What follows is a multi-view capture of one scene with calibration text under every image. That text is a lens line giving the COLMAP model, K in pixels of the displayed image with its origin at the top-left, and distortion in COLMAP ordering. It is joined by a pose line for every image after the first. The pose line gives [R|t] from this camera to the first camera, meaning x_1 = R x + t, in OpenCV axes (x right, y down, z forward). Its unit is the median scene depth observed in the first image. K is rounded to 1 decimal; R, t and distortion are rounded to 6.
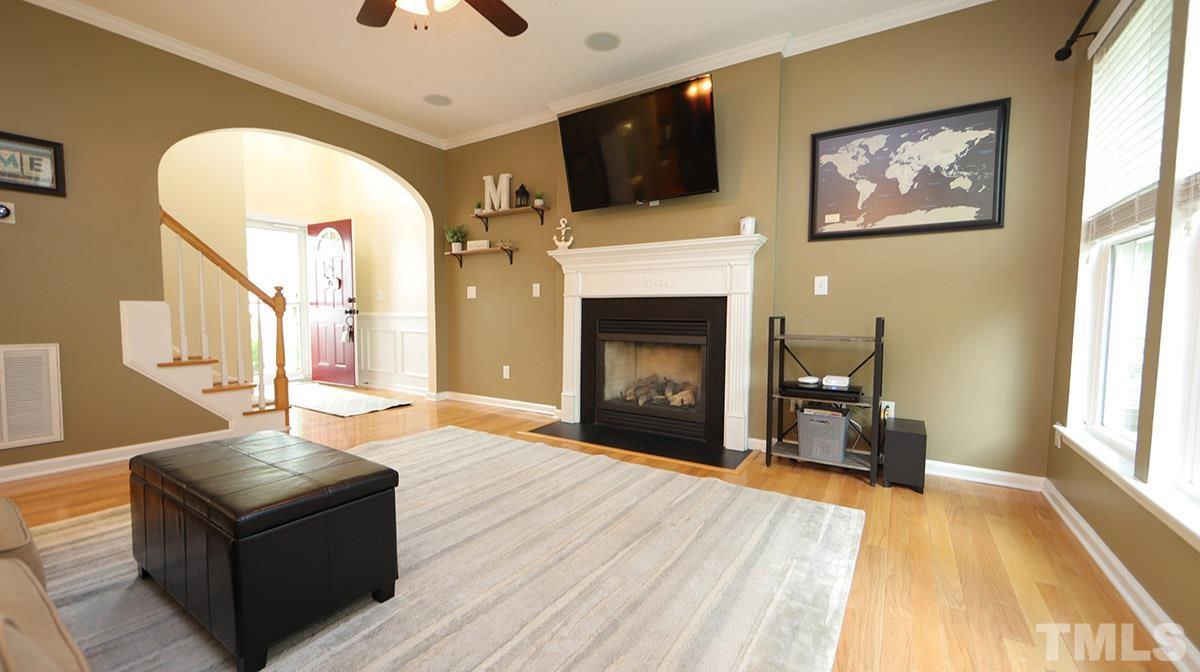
lens RADIAL K [[469.0, 0, 600.0], [0, 469.0, 336.0], [0, 0, 1]] dist [0.001106, 0.000106]
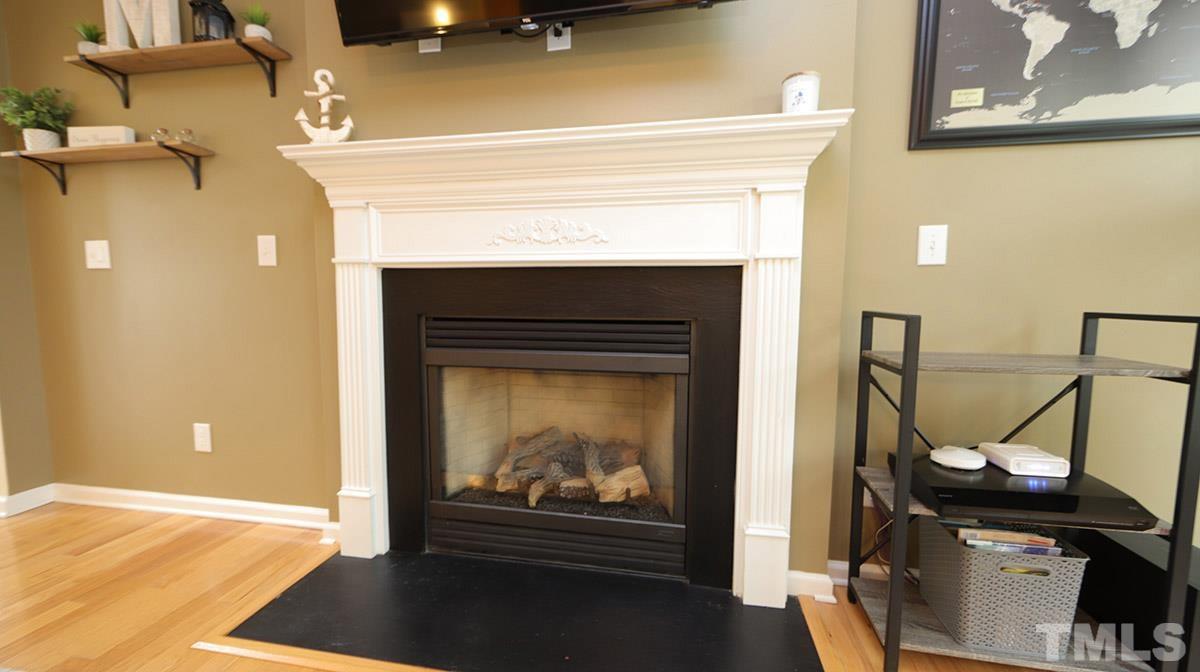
lens RADIAL K [[469.0, 0, 600.0], [0, 469.0, 336.0], [0, 0, 1]] dist [0.001106, 0.000106]
pose [[0.926805, -0.037176, 0.373698, -0.017110], [0.022089, 0.998762, 0.044576, -0.034986], [-0.374893, -0.033059, 0.926479, 0.541867]]
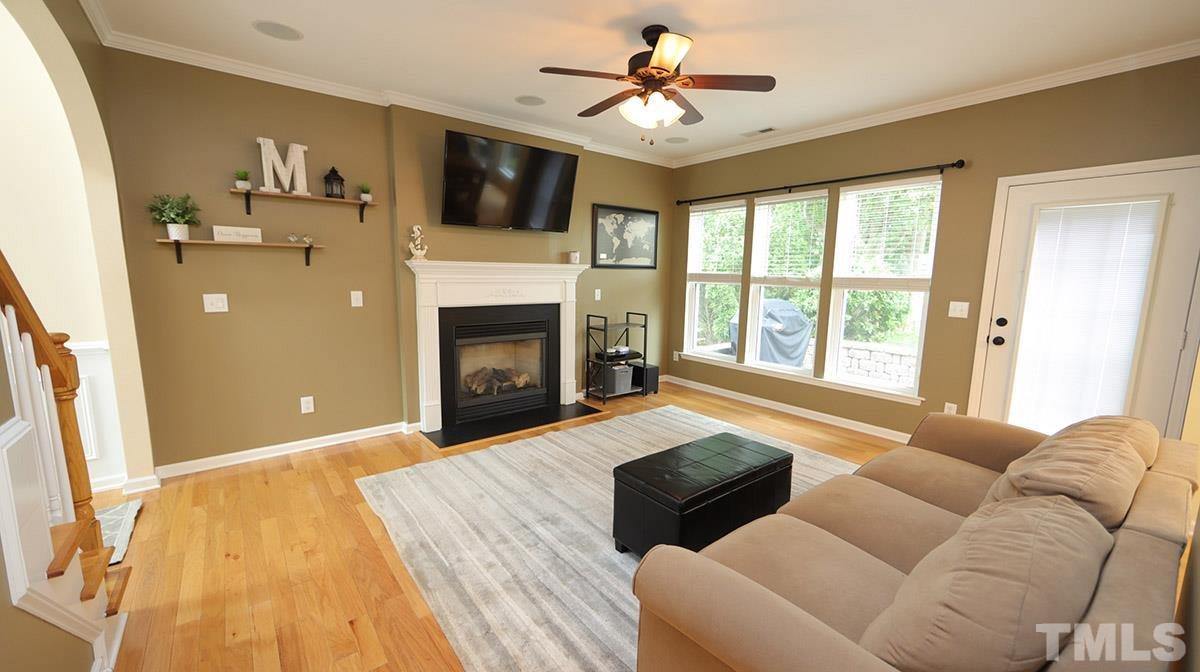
lens RADIAL K [[469.0, 0, 600.0], [0, 469.0, 336.0], [0, 0, 1]] dist [0.001106, 0.000106]
pose [[0.323613, -0.128651, 0.937403, -0.904321], [0.040425, 0.991689, 0.122146, -0.132474], [-0.945326, -0.001633, 0.326124, 0.346522]]
